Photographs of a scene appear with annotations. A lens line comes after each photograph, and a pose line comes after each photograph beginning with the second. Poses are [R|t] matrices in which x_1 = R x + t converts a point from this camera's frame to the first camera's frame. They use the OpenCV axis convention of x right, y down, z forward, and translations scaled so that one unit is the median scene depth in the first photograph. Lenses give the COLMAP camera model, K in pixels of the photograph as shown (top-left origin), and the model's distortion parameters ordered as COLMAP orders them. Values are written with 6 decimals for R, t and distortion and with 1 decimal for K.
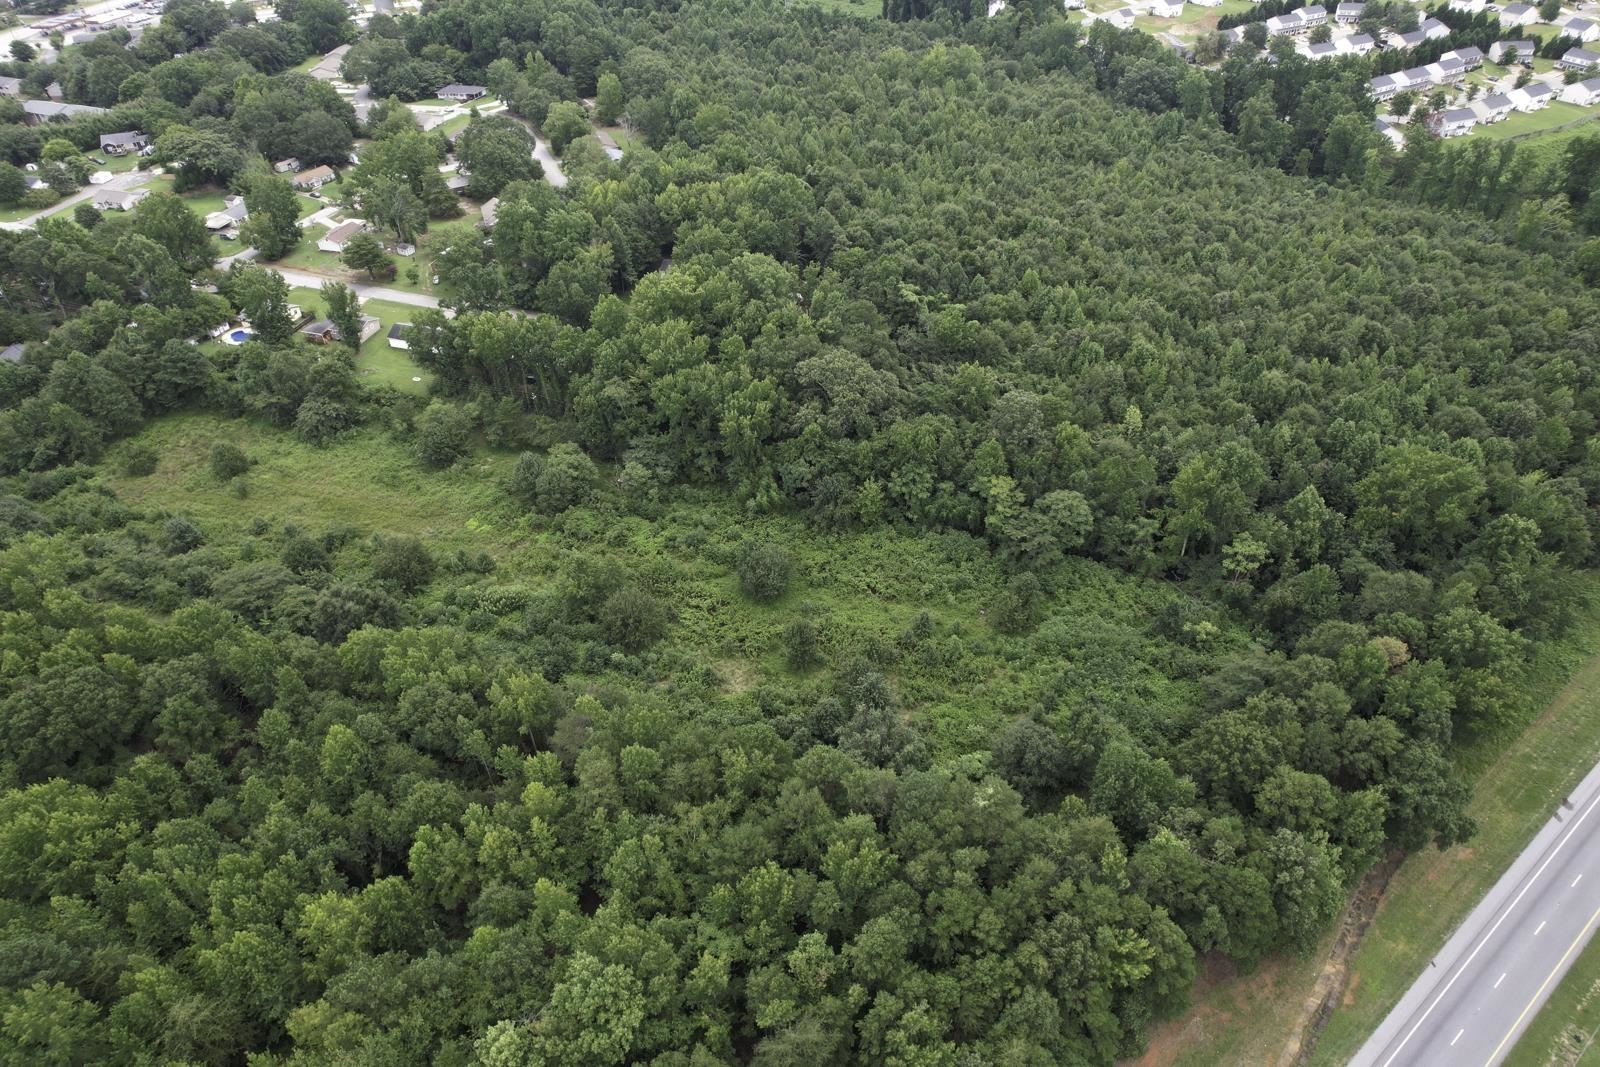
lens RADIAL K [[1035.1, 0, 791.4], [0, 1035.1, 533.3], [0, 0, 1]] dist [-0.081963, 0.076454]
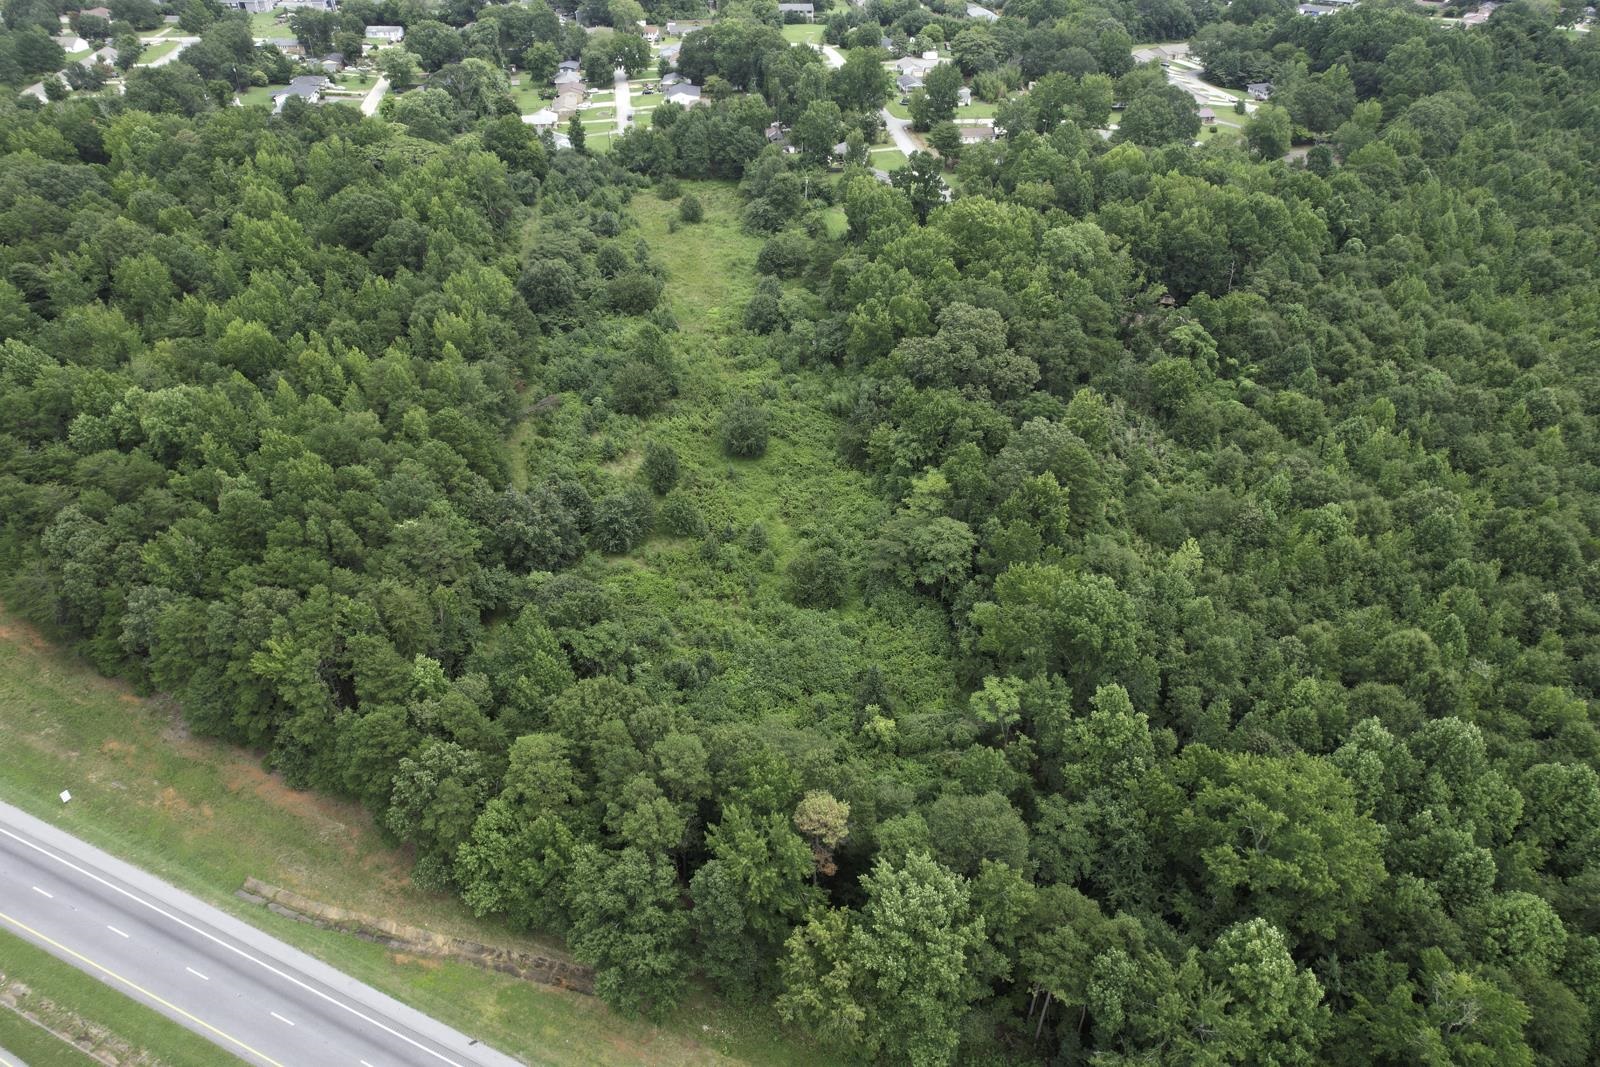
lens RADIAL K [[1026.0, 0, 800.0], [0, 1026.0, 533.5], [0, 0, 1]] dist [-0.082656, 0.074493]
pose [[0.476155, 0.550056, -0.686087, 0.633422], [-0.573378, 0.785749, 0.232025, -0.123700], [0.666719, 0.282908, 0.689528, 0.308321]]
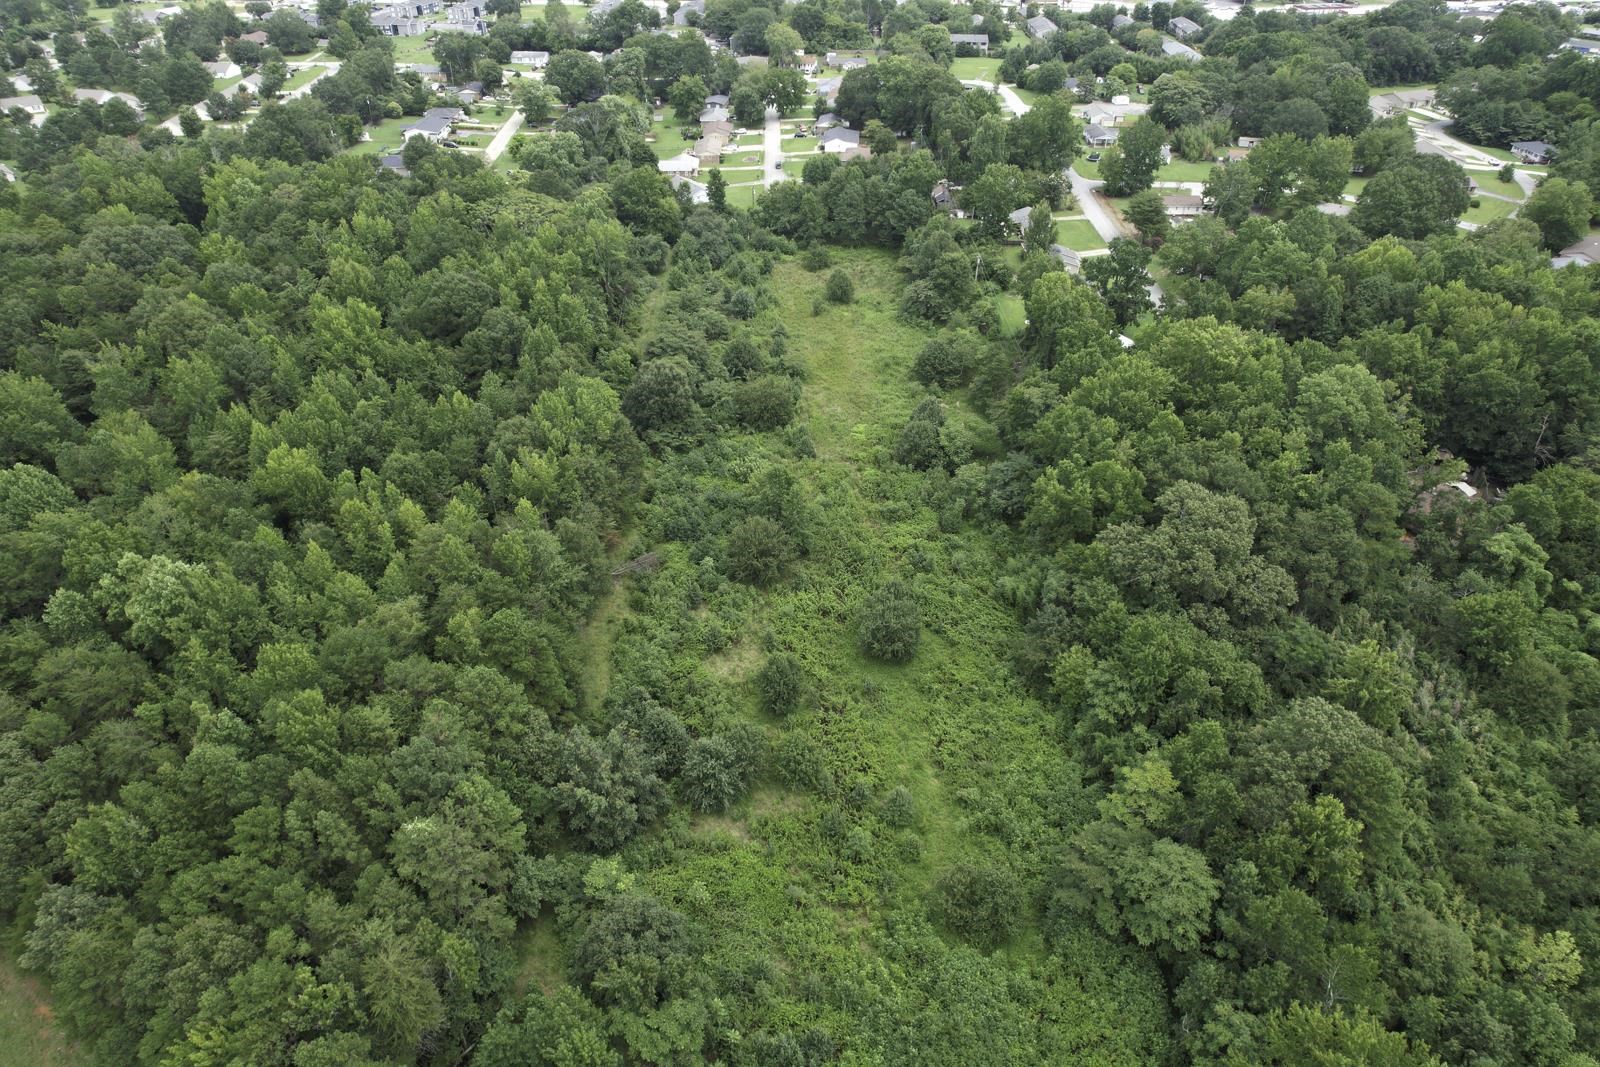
lens RADIAL K [[1035.1, 0, 791.4], [0, 1035.1, 533.3], [0, 0, 1]] dist [-0.081963, 0.076454]
pose [[0.342105, 0.572341, -0.745245, 0.419369], [-0.599269, 0.743770, 0.296113, -0.170423], [0.723769, 0.345301, 0.597433, 0.376826]]
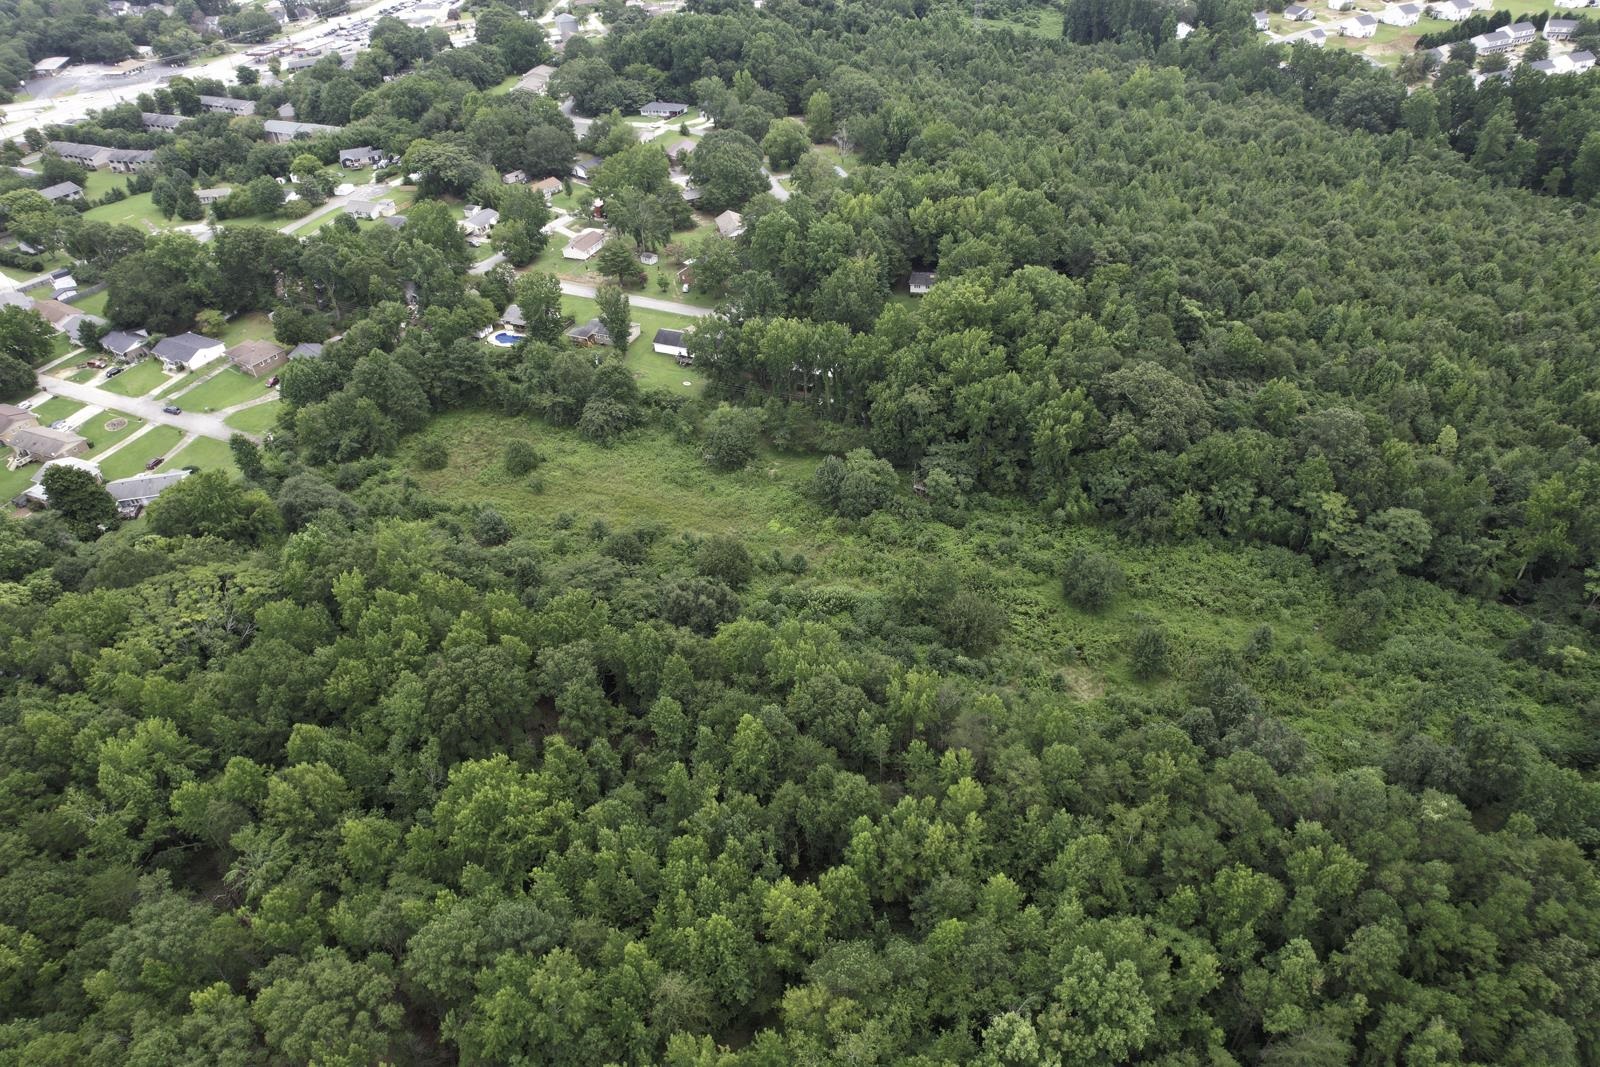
lens RADIAL K [[1035.1, 0, 791.4], [0, 1035.1, 533.3], [0, 0, 1]] dist [-0.081963, 0.076454]
pose [[0.996897, 0.030511, -0.072566, -0.204922], [-0.032181, 0.999241, -0.021950, 0.018897], [0.071842, 0.024217, 0.997122, -0.008831]]
